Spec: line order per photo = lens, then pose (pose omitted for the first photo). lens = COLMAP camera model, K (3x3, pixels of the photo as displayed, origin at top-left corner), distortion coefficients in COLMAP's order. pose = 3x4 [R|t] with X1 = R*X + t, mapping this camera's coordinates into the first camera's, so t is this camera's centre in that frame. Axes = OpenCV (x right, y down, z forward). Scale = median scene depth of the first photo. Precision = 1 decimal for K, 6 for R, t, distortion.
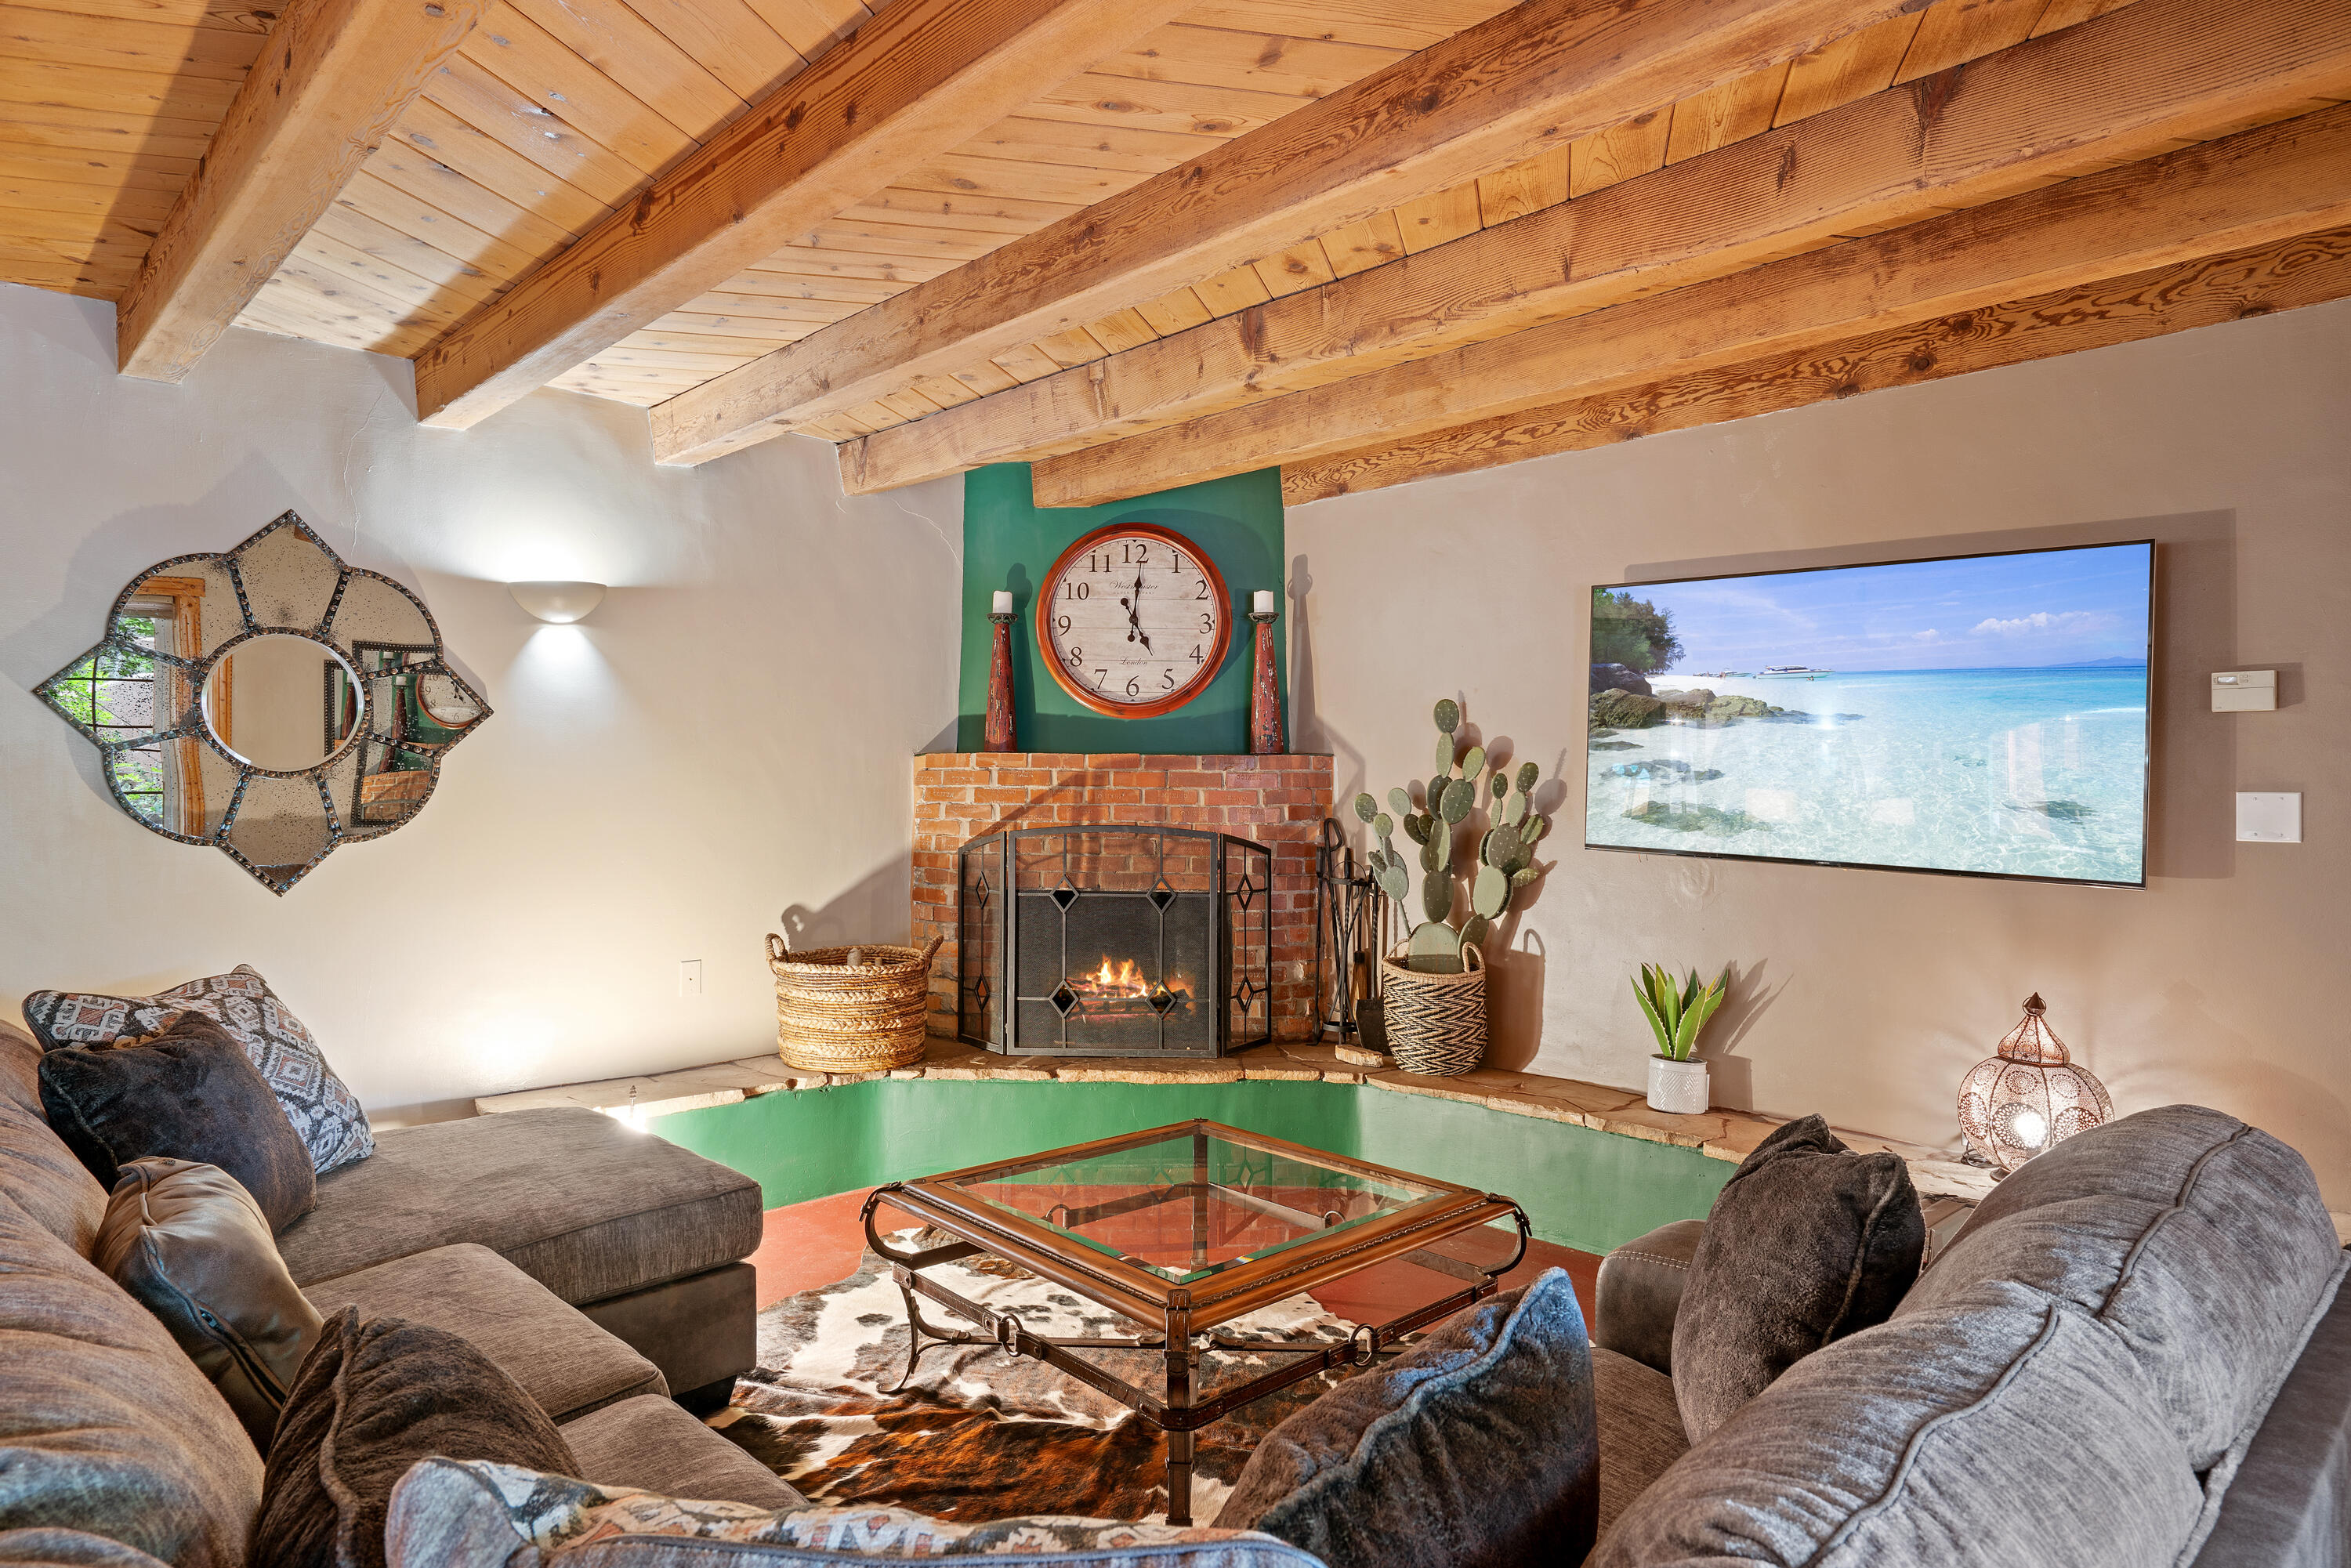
lens RADIAL K [[1359.5, 0, 1175.5], [0, 1359.5, 784.0], [0, 0, 1]] dist [0.004552, 0.000968]
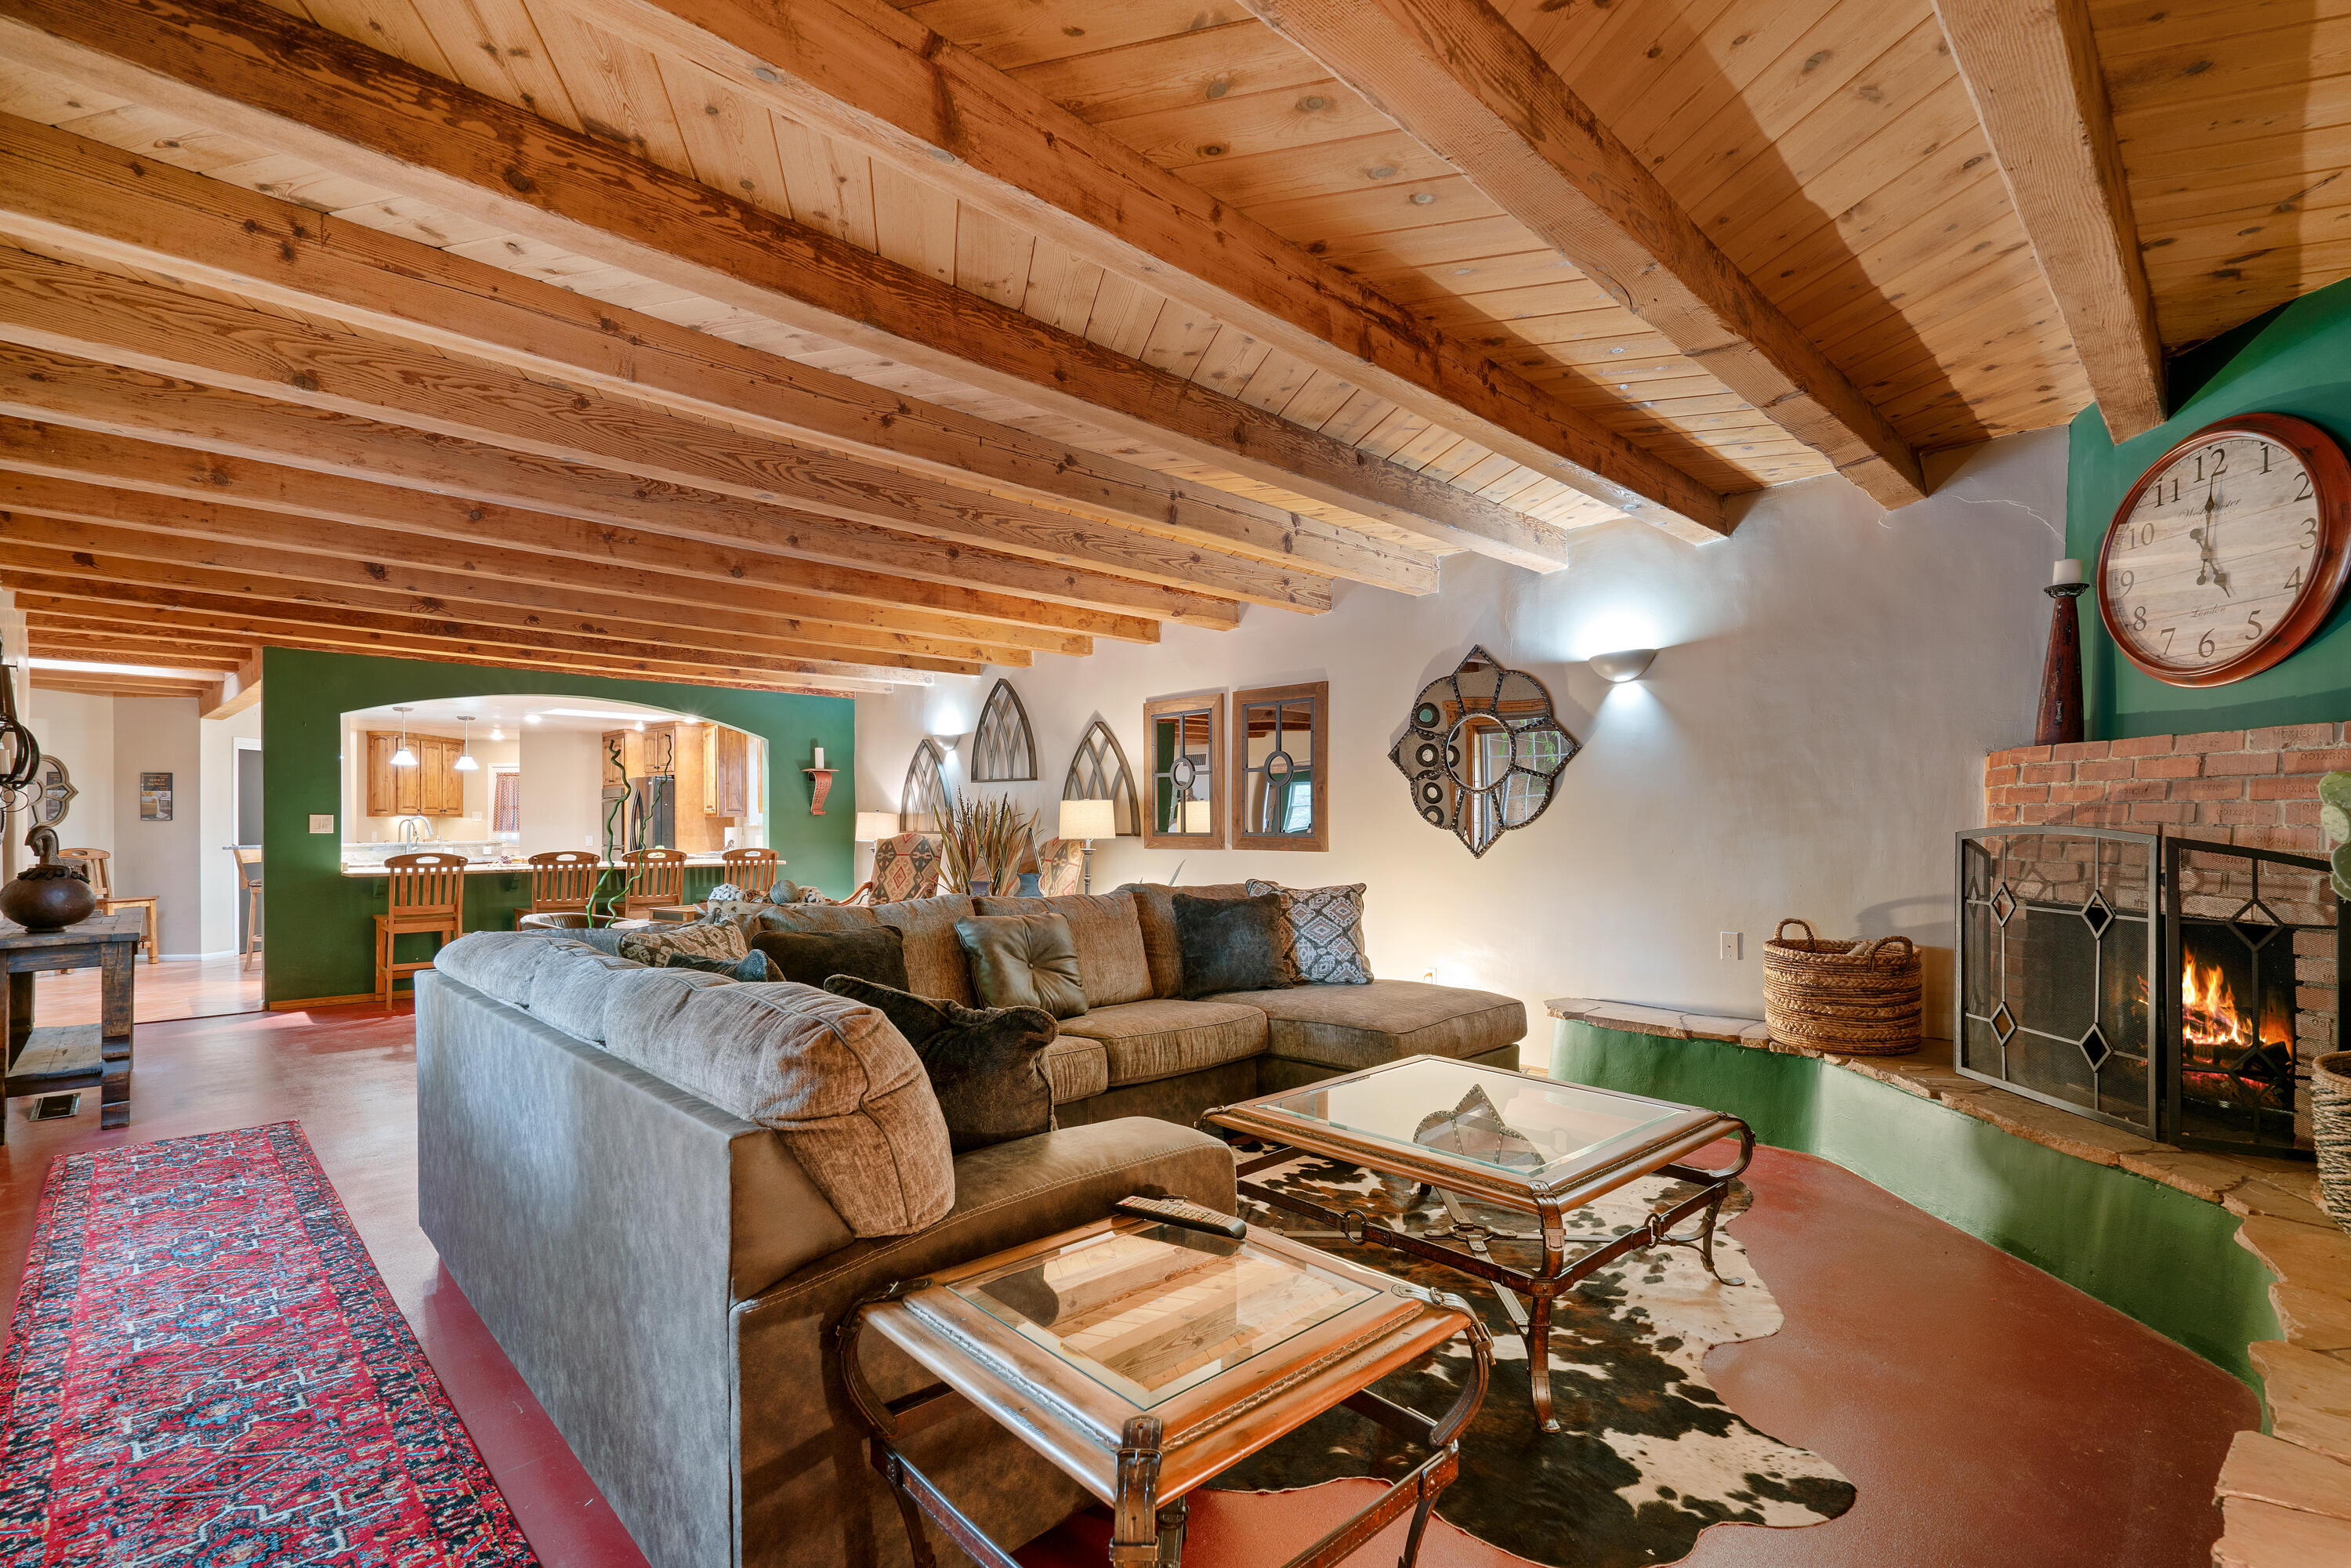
lens RADIAL K [[1091.9, 0, 1173.4], [0, 1091.9, 823.9], [0, 0, 1]] dist [0.010122, -0.000075]
pose [[-0.002662, -0.000314, -0.999996, 0.703755], [0.003511, 0.999994, -0.000323, 0.031218], [0.999990, -0.003511, -0.002661, 0.526106]]
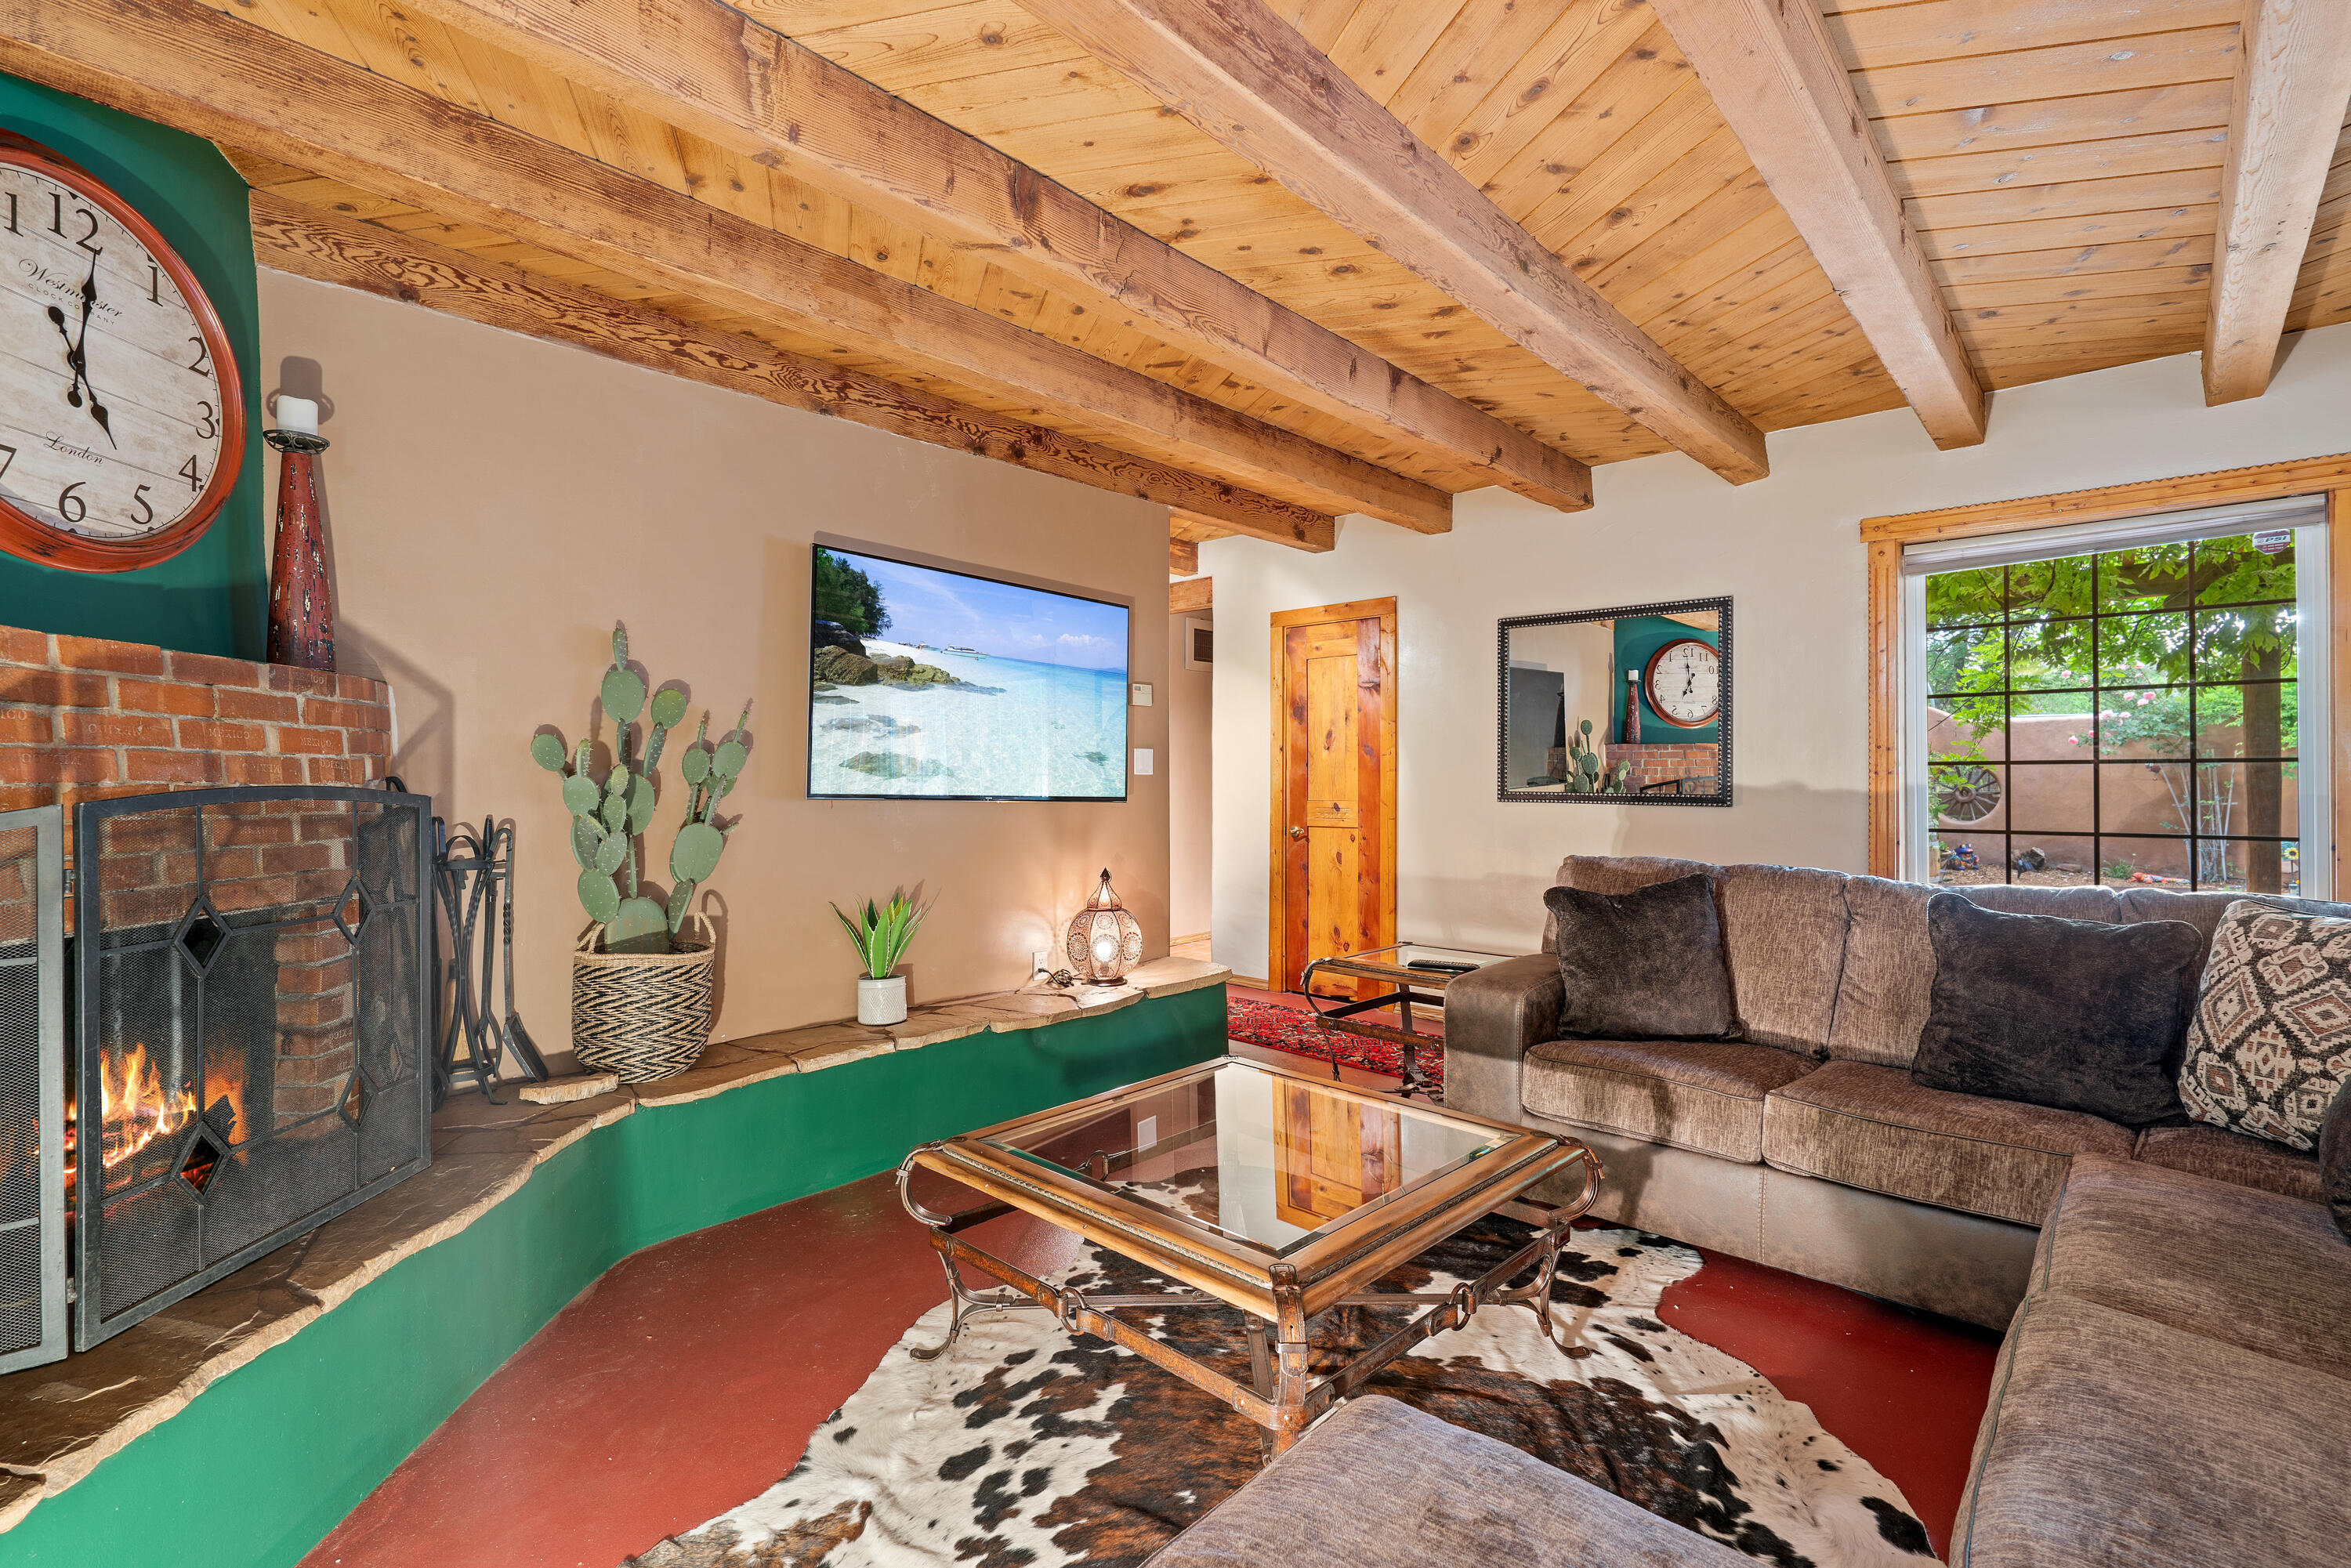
lens RADIAL K [[1043.6, 0, 1182.4], [0, 1043.6, 780.1], [0, 0, 1]] dist [-0.004610, -0.000142]
pose [[-0.056249, -0.006943, 0.998393, -0.506761], [0.005913, 0.999956, 0.007287, 0.030747], [-0.998399, 0.006313, -0.056205, 0.772973]]
